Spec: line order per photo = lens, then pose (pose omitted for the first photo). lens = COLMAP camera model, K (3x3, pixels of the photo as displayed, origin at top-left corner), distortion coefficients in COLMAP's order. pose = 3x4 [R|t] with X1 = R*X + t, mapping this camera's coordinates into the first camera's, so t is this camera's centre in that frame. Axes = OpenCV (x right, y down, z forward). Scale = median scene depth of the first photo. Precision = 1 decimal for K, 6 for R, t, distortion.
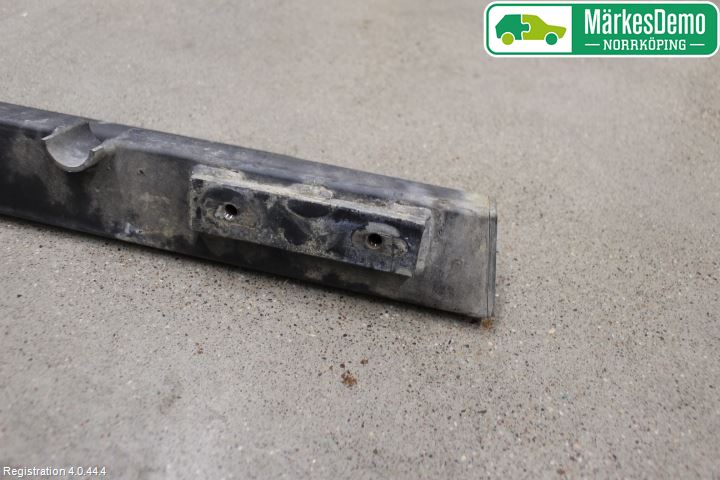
lens RADIAL K [[581.9, 0, 360.0], [0, 581.9, 240.0], [0, 0, 1]] dist [-0.142958, 0.106559]
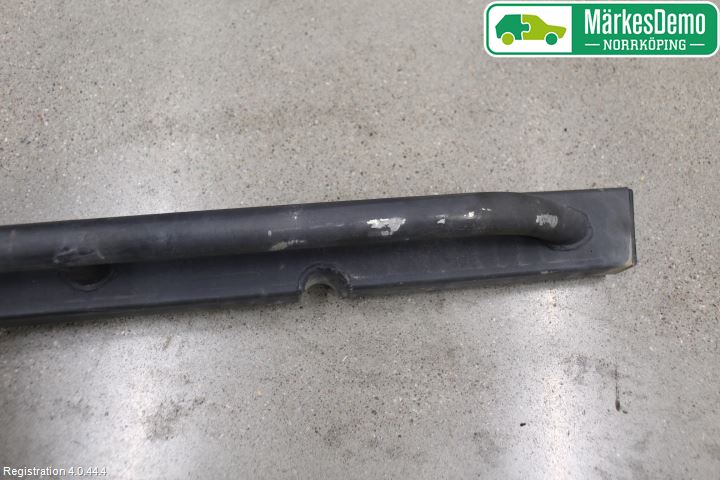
lens RADIAL K [[576.7, 0, 356.8], [0, 576.7, 220.9], [0, 0, 1]] dist [-0.142621, 0.108065]
pose [[0.966460, -0.251191, 0.053466, -0.504626], [0.188710, 0.835805, 0.515576, -0.659956], [-0.174195, -0.488194, 0.855174, -0.169157]]
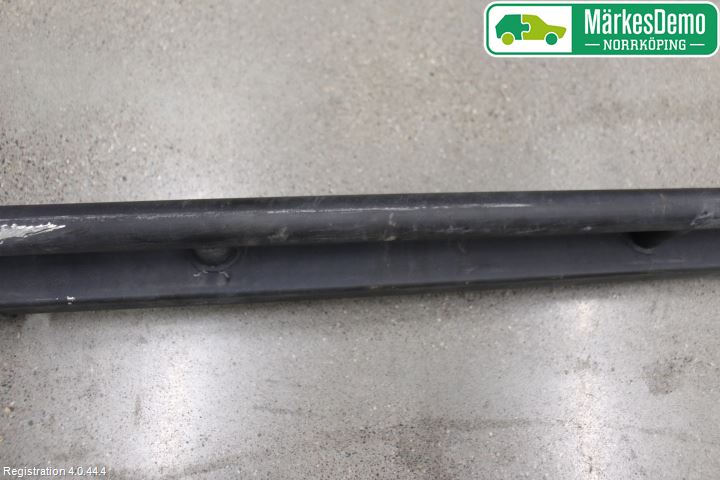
lens RADIAL K [[576.7, 0, 356.8], [0, 576.7, 220.9], [0, 0, 1]] dist [-0.142621, 0.108065]
pose [[0.978109, -0.203869, 0.041723, -1.664405], [0.153073, 0.840704, 0.519410, -0.867501], [-0.140968, -0.501652, 0.853506, -0.111432]]
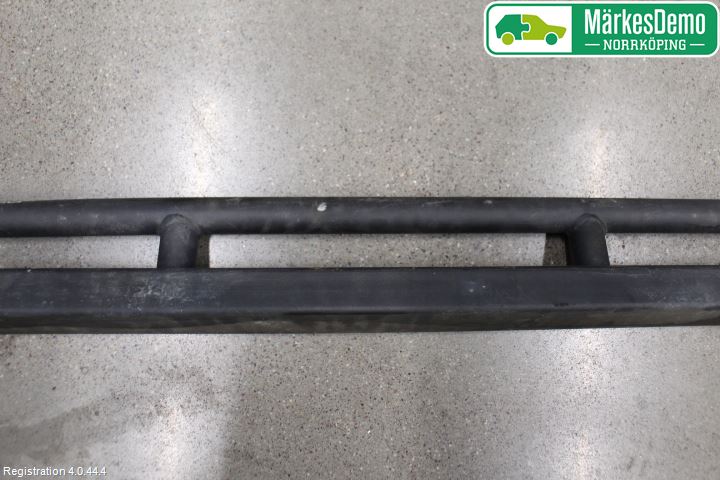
lens RADIAL K [[576.7, 0, 356.8], [0, 576.7, 220.9], [0, 0, 1]] dist [-0.142621, 0.108065]
pose [[0.981715, -0.189450, -0.018564, -1.436001], [0.152548, 0.724639, 0.672033, -1.267311], [-0.113865, -0.662576, 0.740289, 0.344375]]
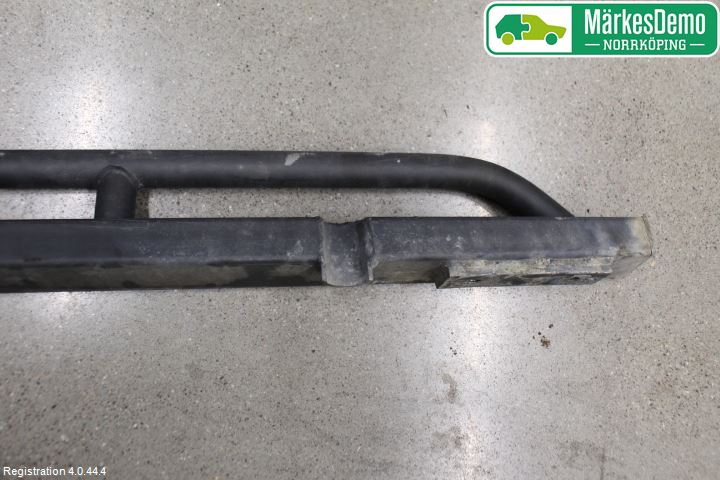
lens RADIAL K [[576.7, 0, 356.8], [0, 576.7, 220.9], [0, 0, 1]] dist [-0.142621, 0.108065]
pose [[0.973204, -0.201755, 0.110316, -0.583640], [0.070642, 0.718878, 0.691538, -1.031698], [-0.218825, -0.665214, 0.713867, 0.208748]]
